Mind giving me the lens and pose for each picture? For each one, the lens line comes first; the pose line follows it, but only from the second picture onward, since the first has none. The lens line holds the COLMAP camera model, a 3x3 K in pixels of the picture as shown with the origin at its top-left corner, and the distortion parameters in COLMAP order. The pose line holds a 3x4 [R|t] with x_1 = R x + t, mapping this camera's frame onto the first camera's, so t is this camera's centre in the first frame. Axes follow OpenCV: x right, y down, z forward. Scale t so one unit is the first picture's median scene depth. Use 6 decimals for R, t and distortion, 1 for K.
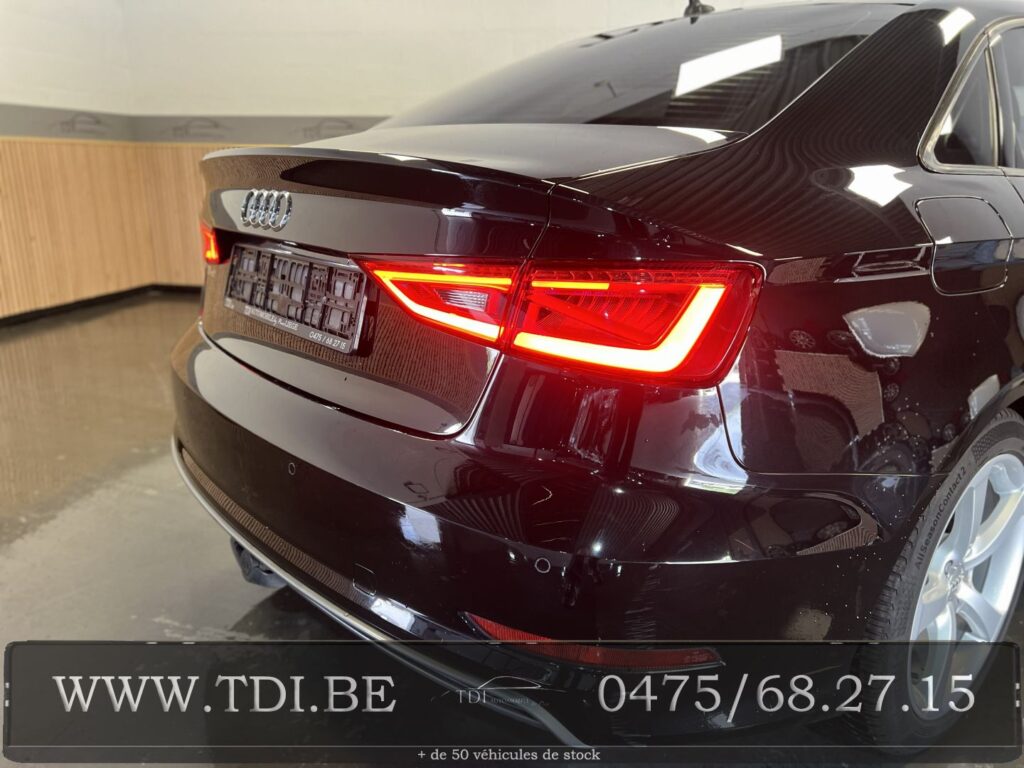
lens RADIAL K [[758.9, 0, 520.8], [0, 758.9, 389.7], [0, 0, 1]] dist [0.040100, -0.048665]
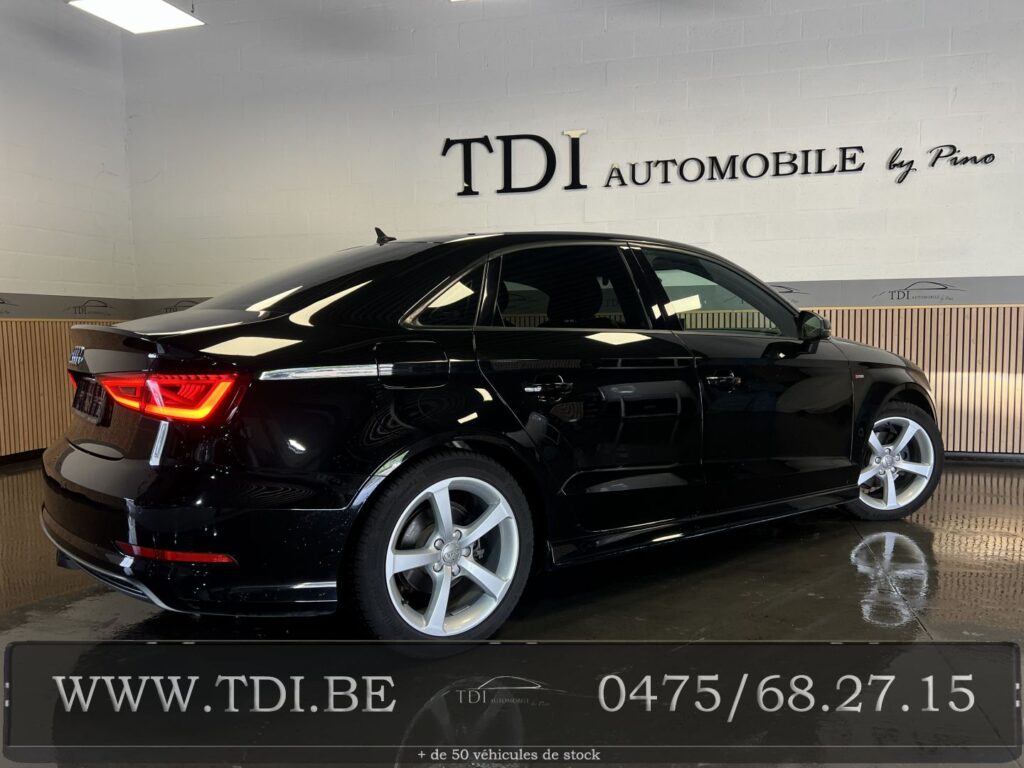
lens RADIAL K [[758.9, 0, 512.4], [0, 758.9, 389.0], [0, 0, 1]] dist [0.040100, -0.048665]
pose [[0.997933, -0.023669, -0.059753, 0.900577], [0.010867, 0.978468, -0.206110, 0.261344], [0.063345, 0.205035, 0.976703, -0.817868]]
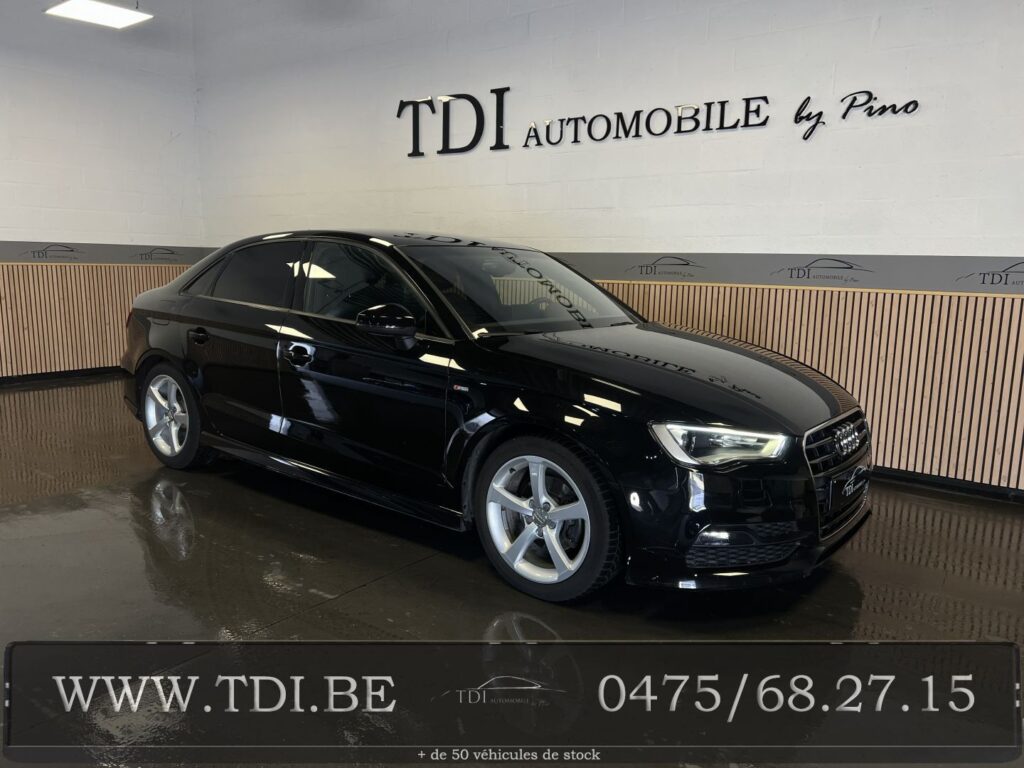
lens RADIAL K [[758.9, 0, 514.6], [0, 758.9, 385.8], [0, 0, 1]] dist [0.040100, -0.048665]
pose [[0.907261, 0.070104, -0.414685, 3.232307], [-0.123622, 0.986904, -0.103625, -0.043410], [0.401989, 0.145279, 0.904046, -0.365956]]
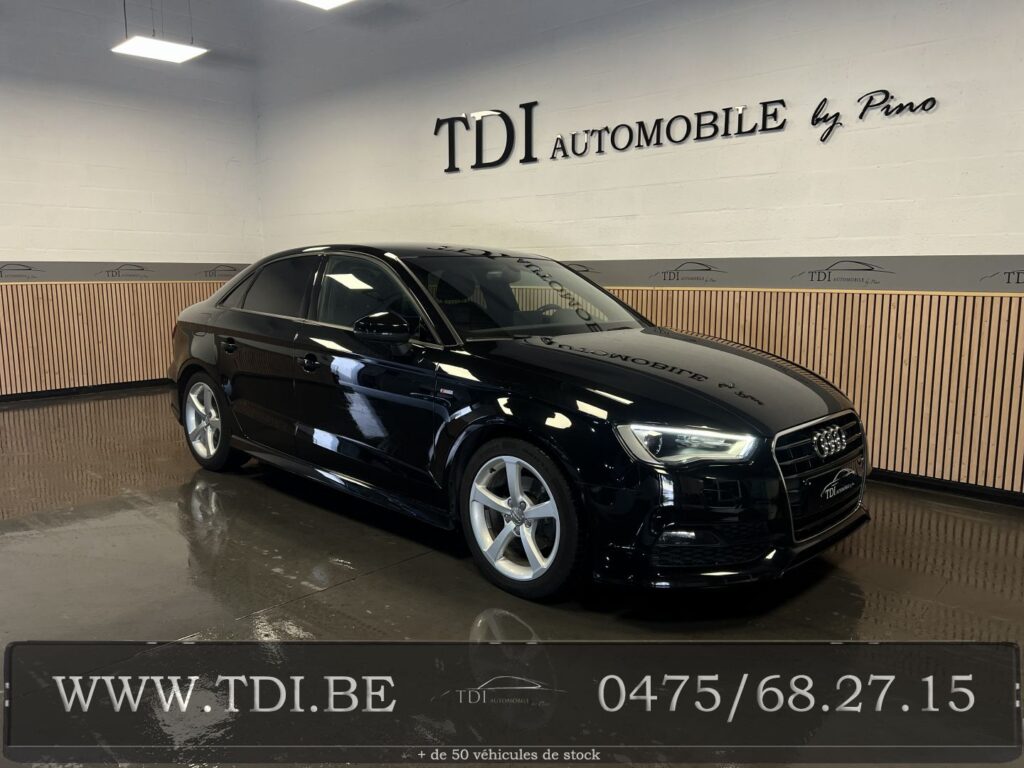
lens RADIAL K [[758.9, 0, 512.8], [0, 758.9, 378.6], [0, 0, 1]] dist [0.040100, -0.048665]
pose [[0.859692, 0.055057, -0.507838, 3.537035], [-0.130478, 0.984863, -0.114107, -0.048321], [0.493868, 0.164358, 0.853862, -0.298555]]
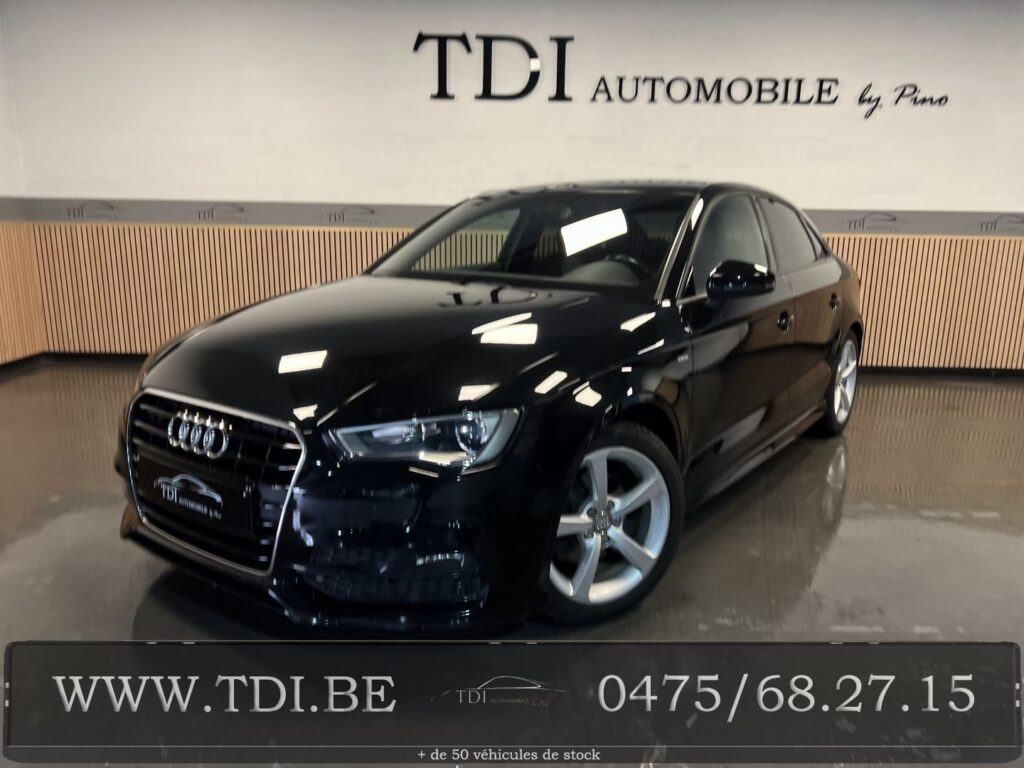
lens RADIAL K [[758.9, 0, 510.5], [0, 758.9, 384.4], [0, 0, 1]] dist [0.040100, -0.048665]
pose [[0.982202, -0.042633, 0.182925, -0.201250], [0.054248, 0.996785, -0.058968, 0.013477], [-0.179823, 0.067841, 0.981357, -0.739563]]
